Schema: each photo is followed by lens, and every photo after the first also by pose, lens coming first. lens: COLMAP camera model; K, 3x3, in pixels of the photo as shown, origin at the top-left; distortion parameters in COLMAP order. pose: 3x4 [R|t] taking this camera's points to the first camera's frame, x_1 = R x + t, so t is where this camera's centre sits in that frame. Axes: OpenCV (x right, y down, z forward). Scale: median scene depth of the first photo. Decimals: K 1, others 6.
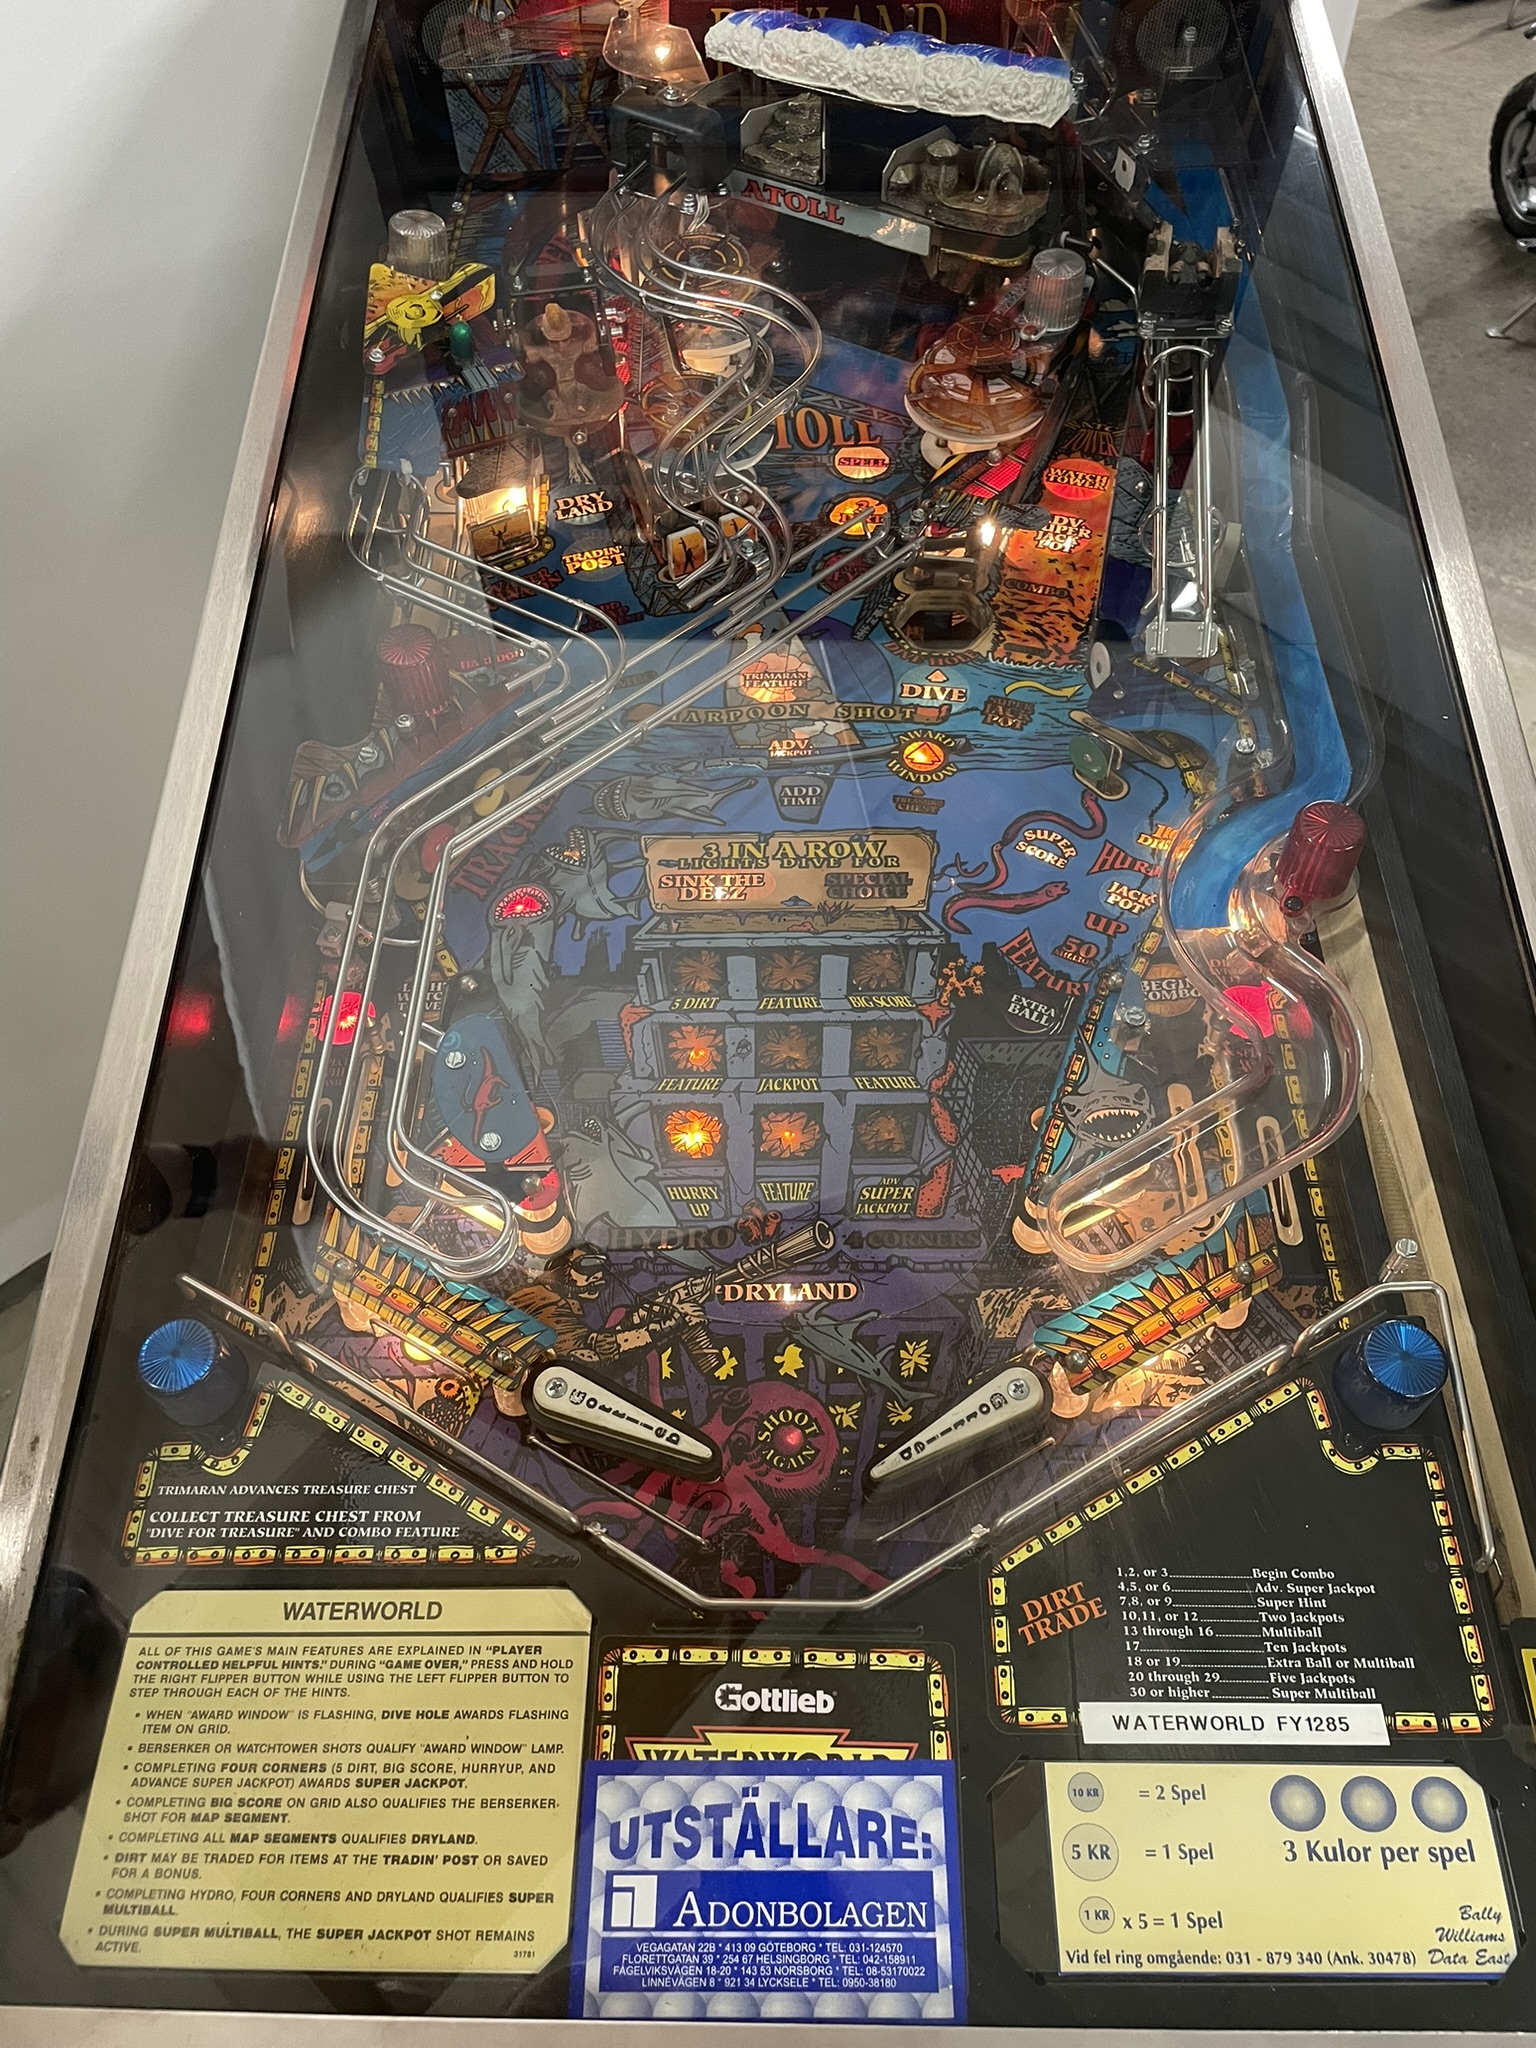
lens RADIAL K [[1562.9, 0, 768.0], [0, 1562.9, 1024.0], [0, 0, 1]] dist [0.098640, -0.137694]
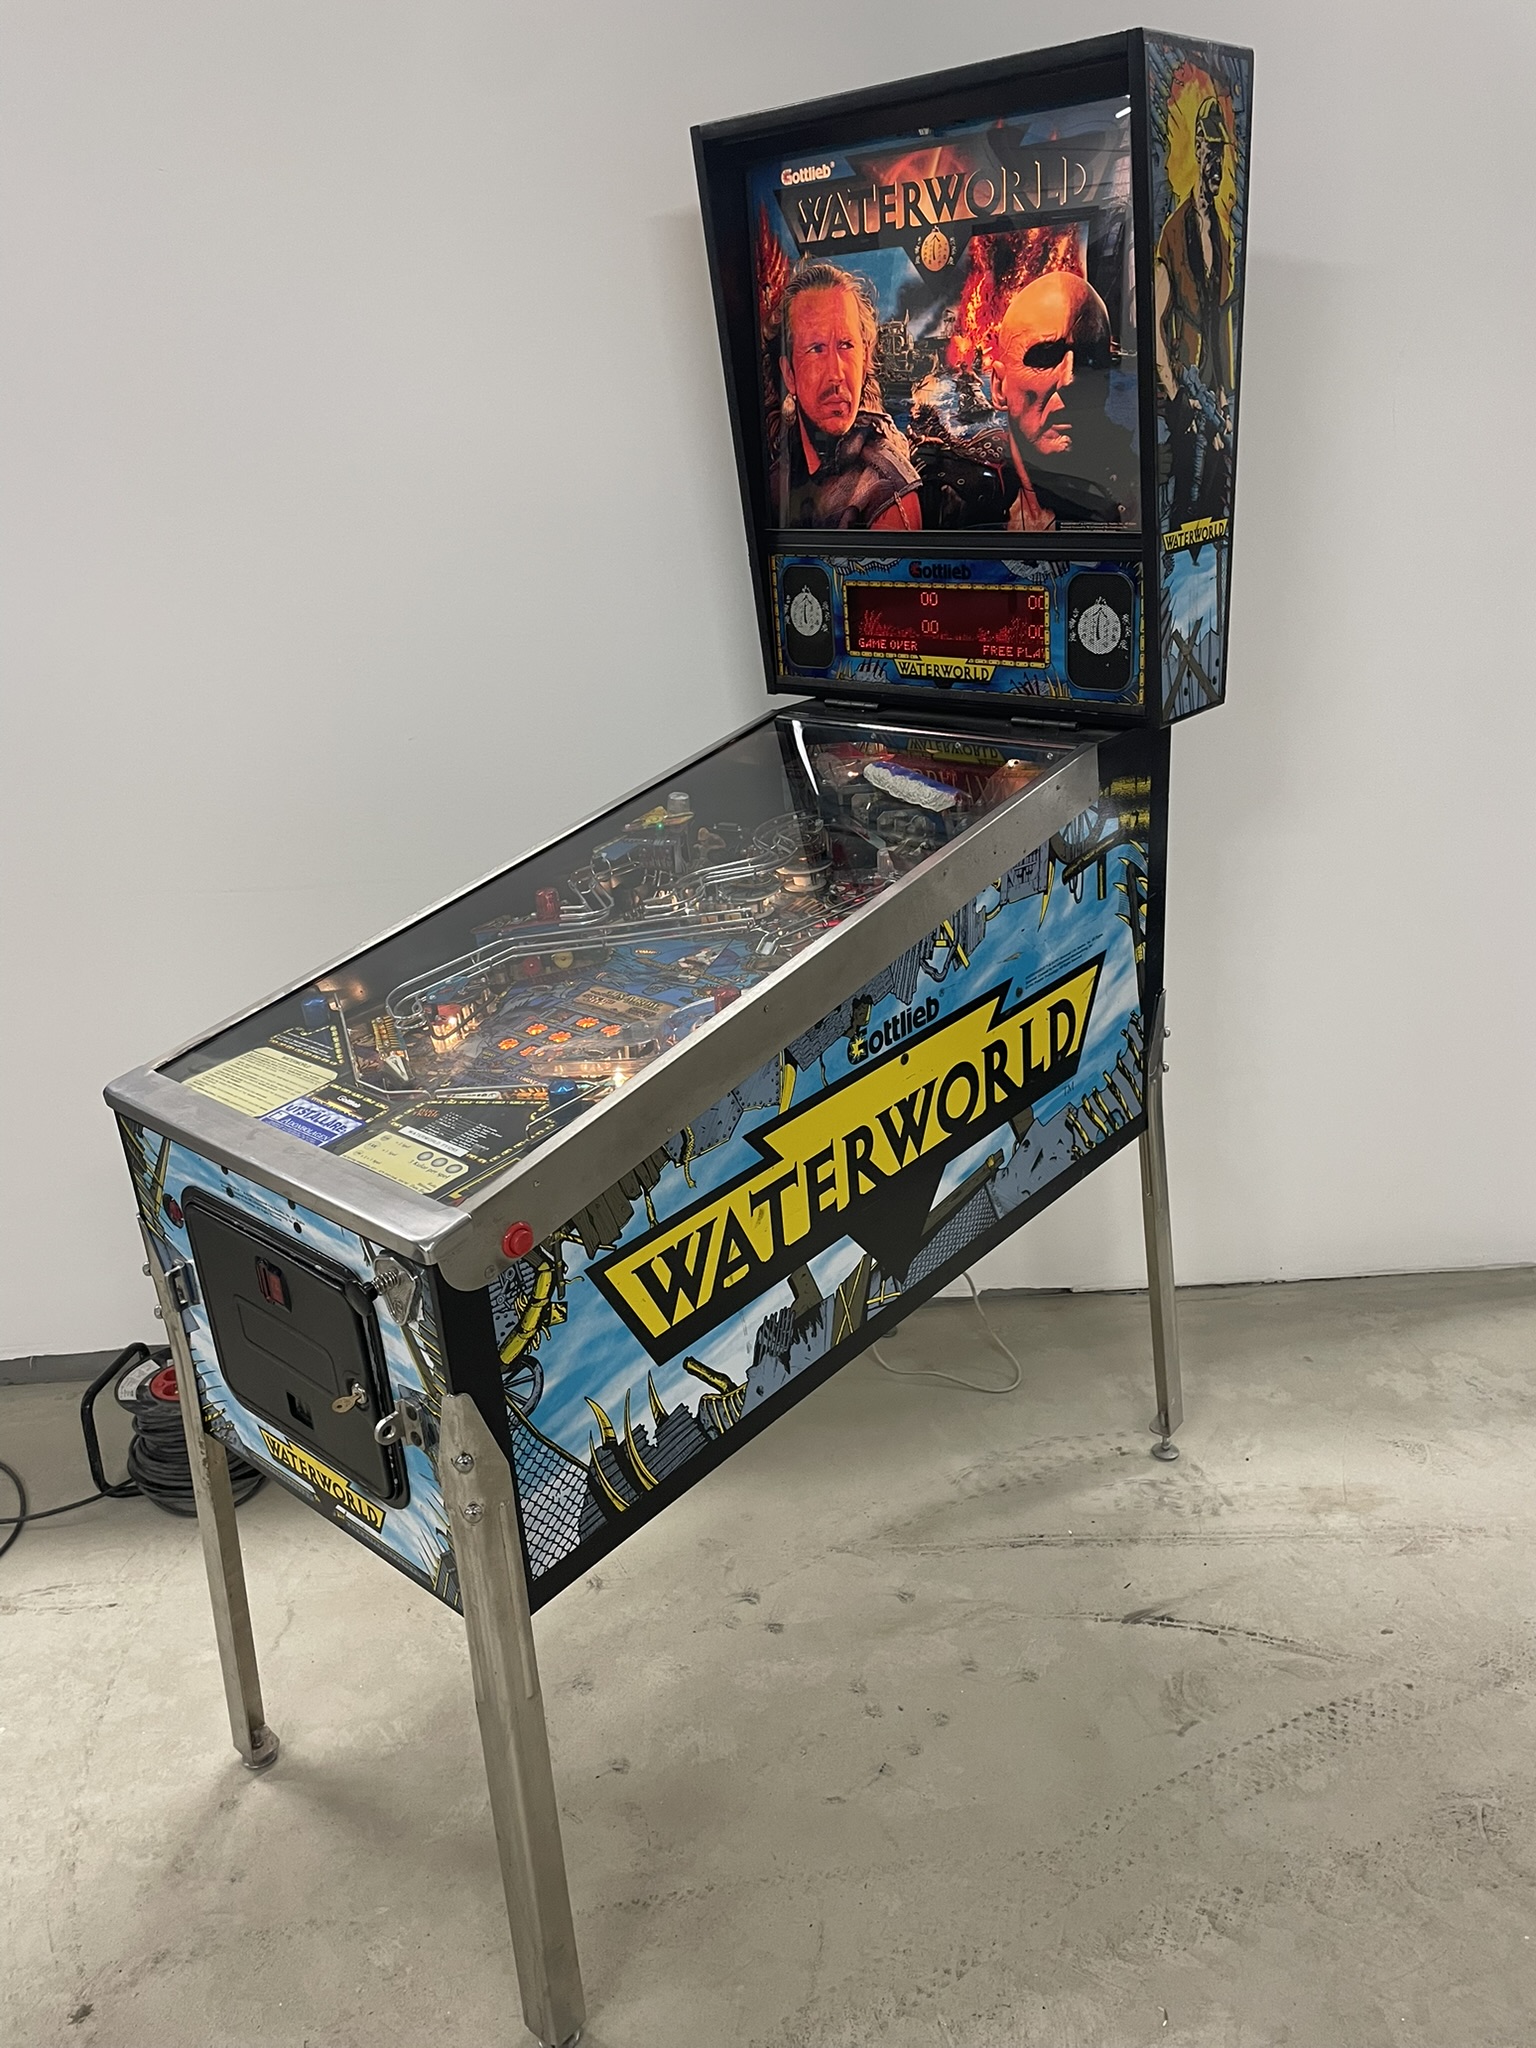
lens RADIAL K [[1544.6, 0, 760.8], [0, 1544.6, 1022.7], [0, 0, 1]] dist [0.067302, -0.093259]
pose [[0.761671, 0.219917, -0.609503, 1.632691], [-0.476624, 0.827389, -0.297083, 0.536628], [0.438962, 0.516783, 0.735015, -0.668872]]
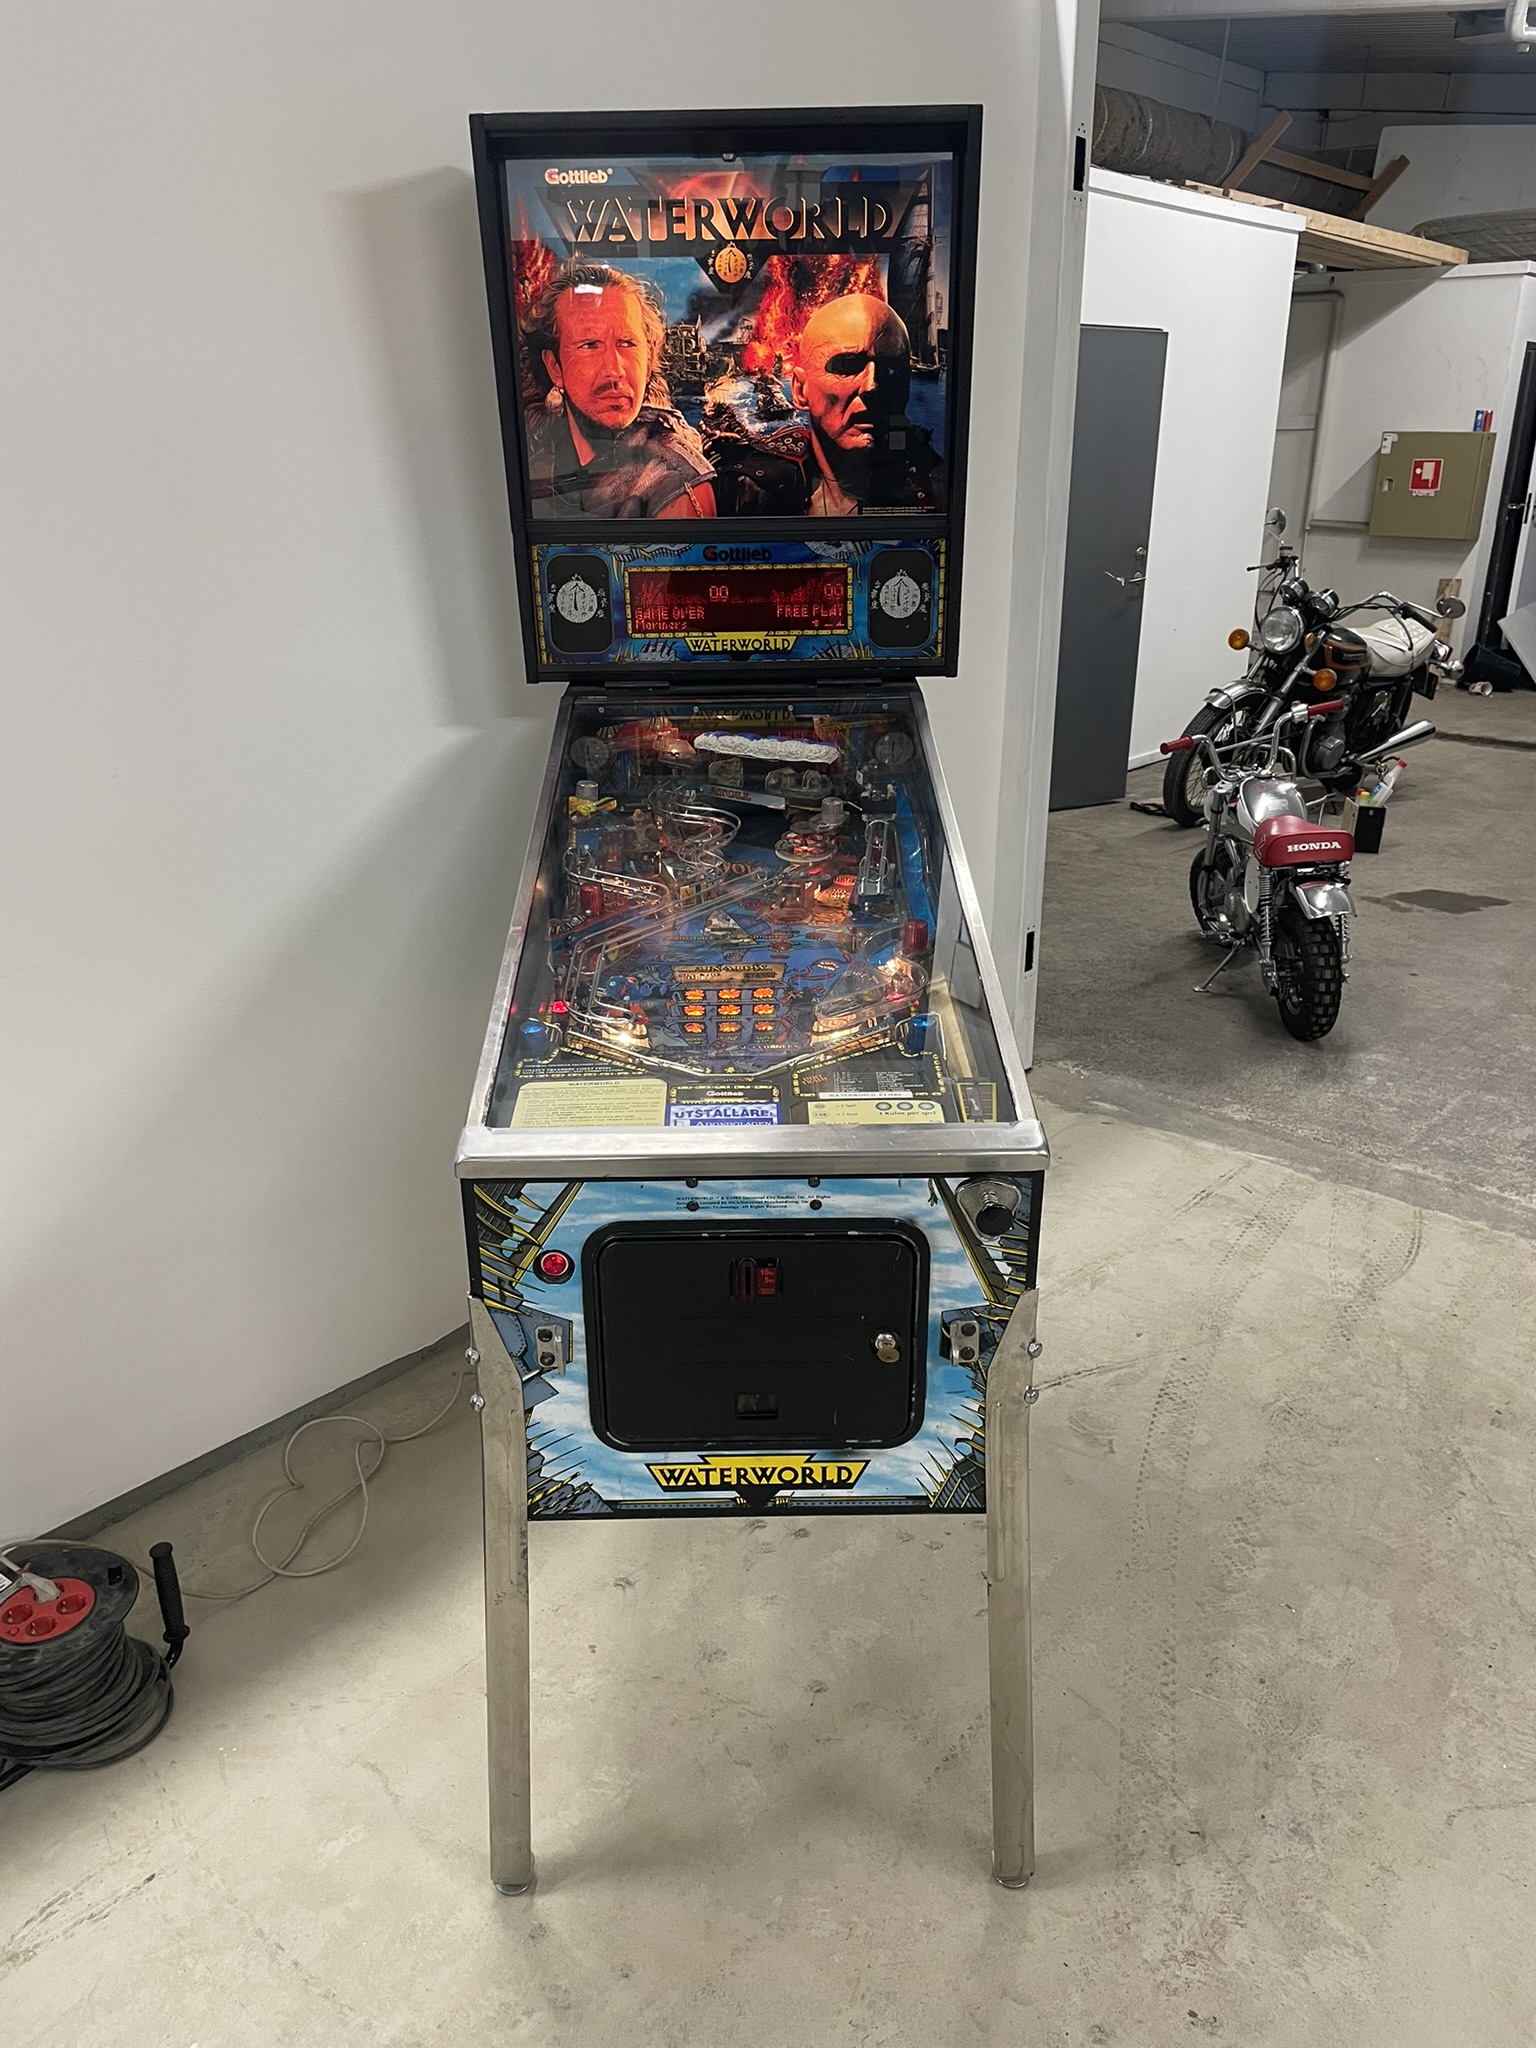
lens RADIAL K [[1564.9, 0, 768.0], [0, 1564.9, 1024.0], [0, 0, 1]] dist [0.071031, -0.100629]
pose [[0.999495, -0.005839, 0.031240, -0.004341], [0.019748, 0.884272, -0.466554, 1.151025], [-0.024900, 0.466935, 0.883941, -1.209197]]
